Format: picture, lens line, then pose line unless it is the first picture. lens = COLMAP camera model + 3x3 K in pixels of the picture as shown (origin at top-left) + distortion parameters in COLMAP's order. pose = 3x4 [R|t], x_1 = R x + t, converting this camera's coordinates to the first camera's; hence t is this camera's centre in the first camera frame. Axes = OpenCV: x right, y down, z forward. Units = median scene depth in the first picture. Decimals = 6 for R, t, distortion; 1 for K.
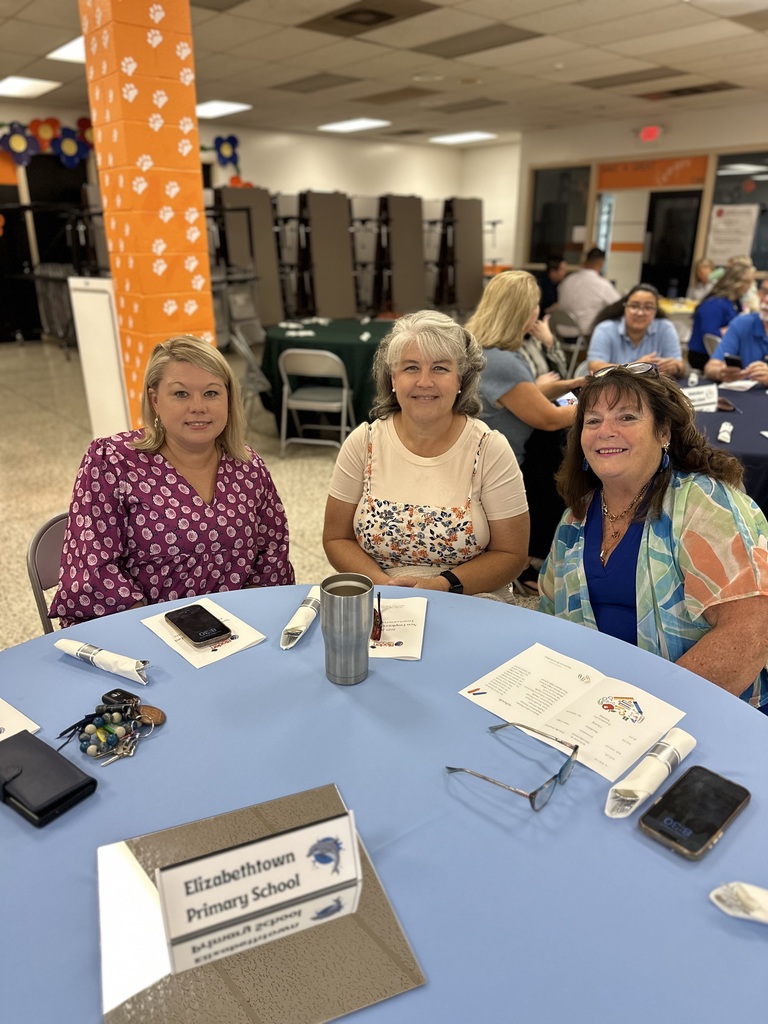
lens RADIAL K [[721.6, 0, 382.6], [0, 721.6, 511.3], [0, 0, 1]] dist [-0.007237, -0.009001]
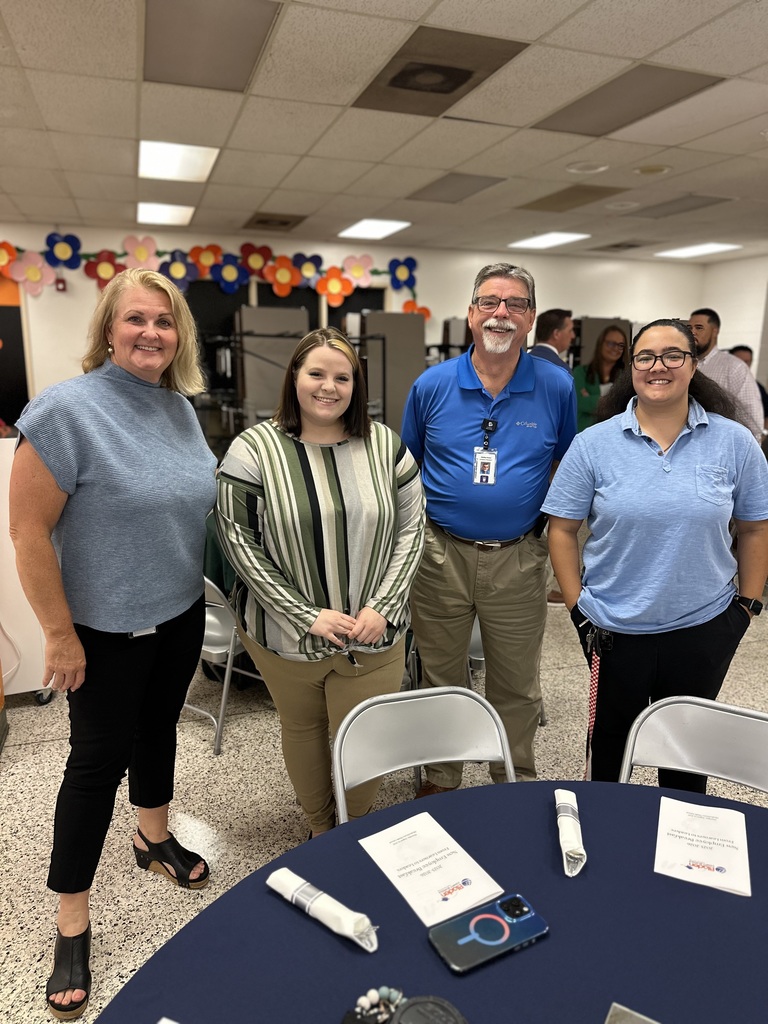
lens RADIAL K [[721.6, 0, 385.3], [0, 721.6, 512.9], [0, 0, 1]] dist [-0.007237, -0.009001]
pose [[0.920578, 0.096311, -0.378497, 0.153402], [-0.153740, 0.980237, -0.124498, -0.108770], [0.359026, 0.172800, 0.917192, 0.254383]]
